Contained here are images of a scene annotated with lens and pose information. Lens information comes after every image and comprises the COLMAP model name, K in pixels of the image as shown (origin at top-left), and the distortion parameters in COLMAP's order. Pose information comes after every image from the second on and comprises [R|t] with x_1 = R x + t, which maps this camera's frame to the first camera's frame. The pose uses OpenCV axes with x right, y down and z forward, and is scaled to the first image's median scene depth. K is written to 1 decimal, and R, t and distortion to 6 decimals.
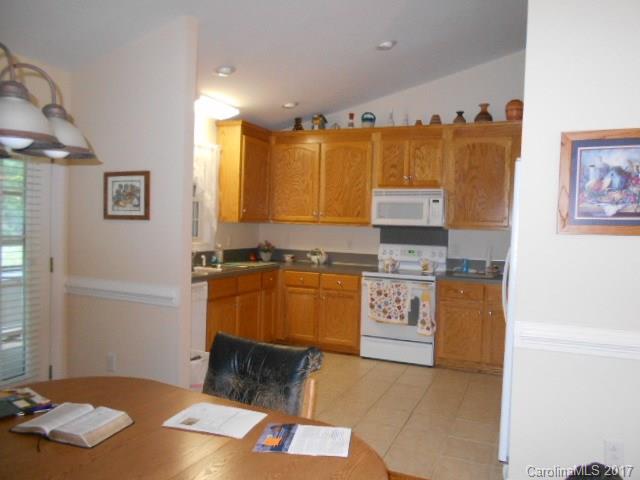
lens RADIAL K [[492.7, 0, 320.2], [0, 492.7, 256.5], [0, 0, 1]] dist [-0.088223, 0.083965]
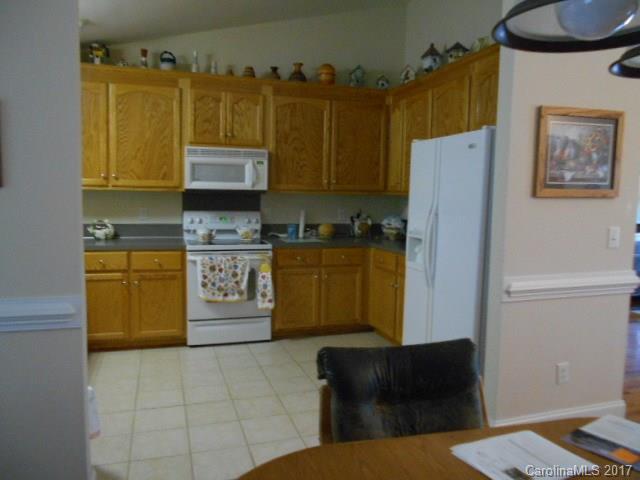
lens RADIAL K [[492.7, 0, 320.2], [0, 492.7, 256.5], [0, 0, 1]] dist [-0.088223, 0.083965]
pose [[0.745108, -0.093165, 0.660404, -0.302690], [0.045148, 0.994970, 0.089424, -0.015232], [-0.665414, -0.036815, 0.745567, 0.231938]]
